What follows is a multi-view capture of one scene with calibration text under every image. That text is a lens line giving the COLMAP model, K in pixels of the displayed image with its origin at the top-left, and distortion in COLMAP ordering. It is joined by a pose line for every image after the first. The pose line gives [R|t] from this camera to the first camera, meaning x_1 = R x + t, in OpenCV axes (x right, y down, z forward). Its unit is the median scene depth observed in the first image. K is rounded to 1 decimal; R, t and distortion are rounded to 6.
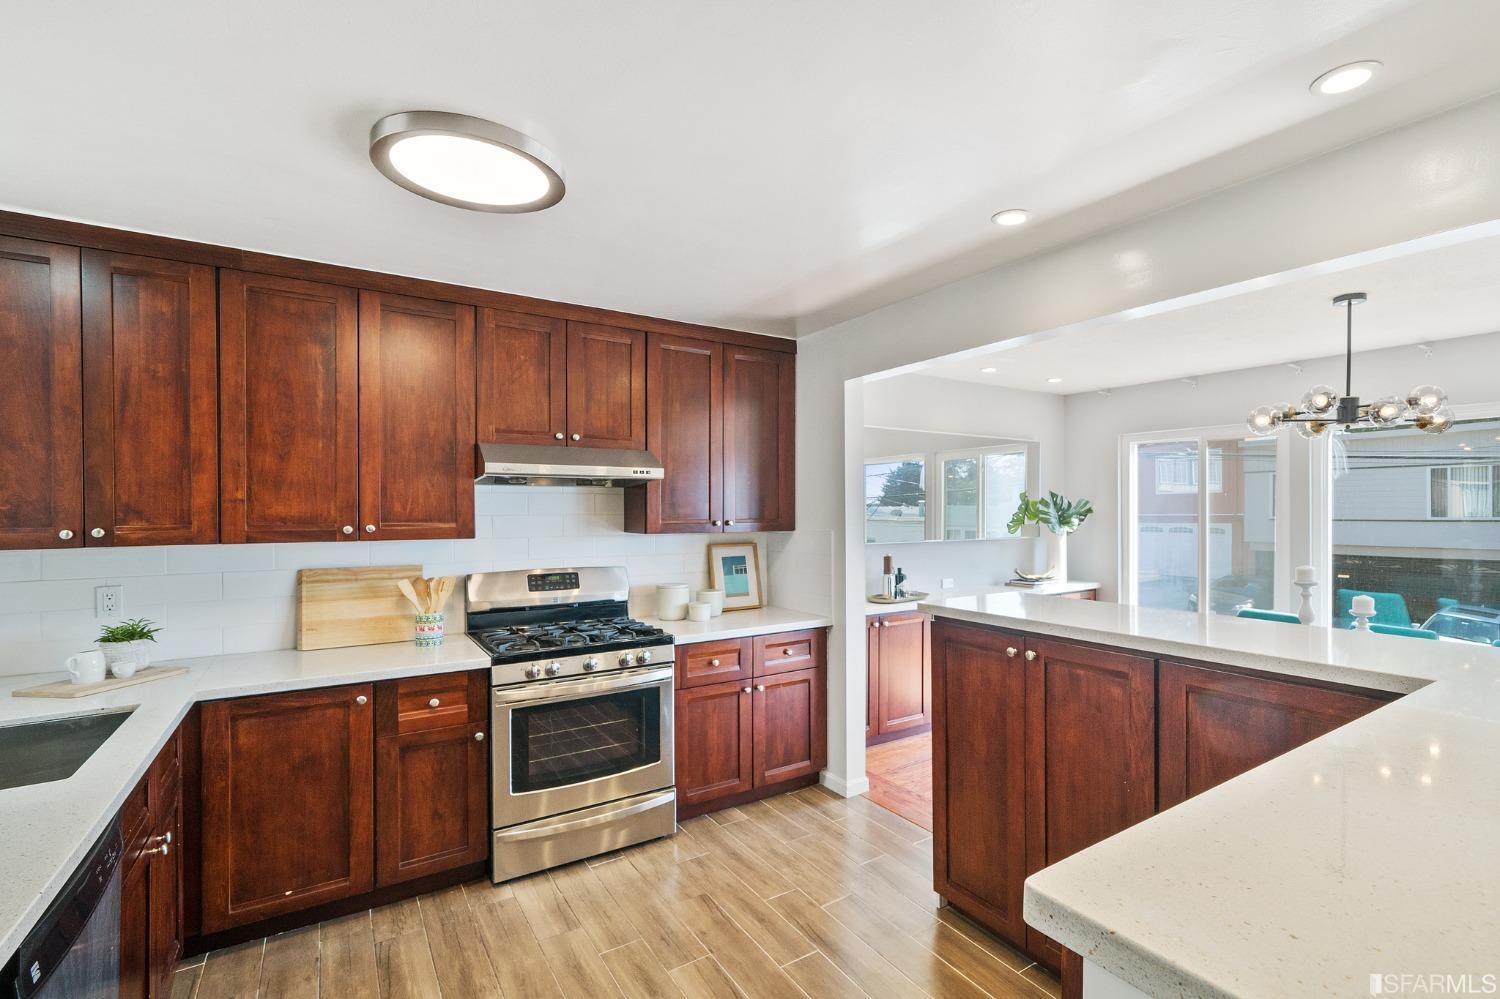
lens RADIAL K [[678.1, 0, 754.3], [0, 678.1, 508.1], [0, 0, 1]] dist [-0.009515, -0.000691]
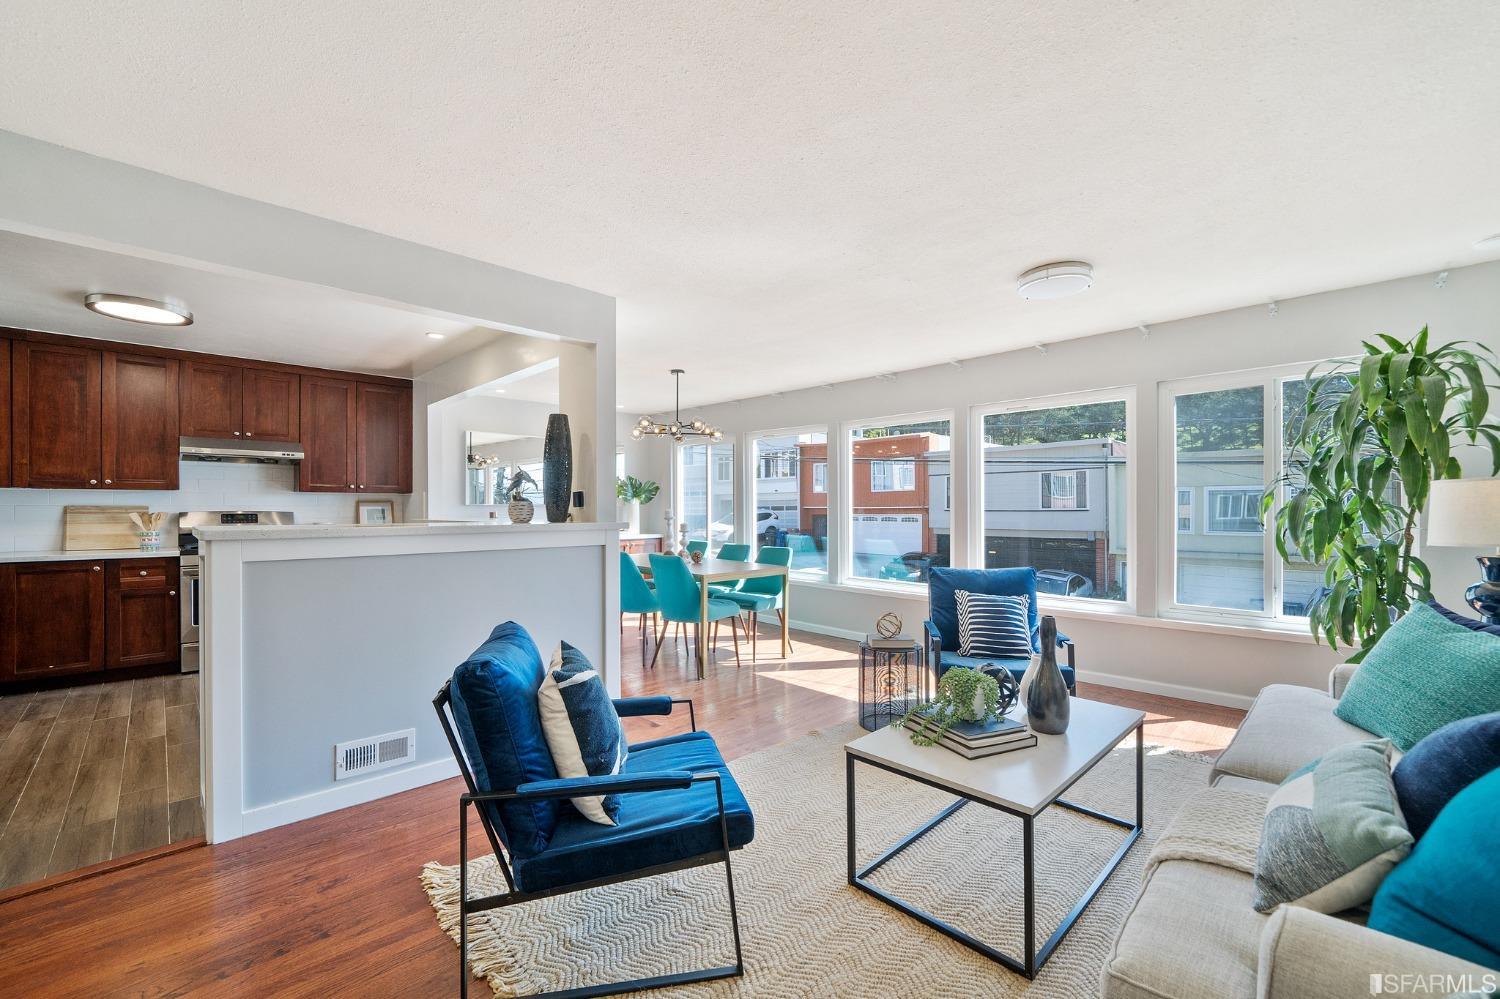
lens RADIAL K [[611.1, 0, 701.4], [0, 611.1, 504.9], [0, 0, 1]] dist [-0.014703, 0.001104]
pose [[0.985847, 0.002978, 0.167622, 0.736694], [-0.002526, 0.999993, -0.002910, 0.093416], [-0.167629, 0.002445, 0.985847, -0.871448]]
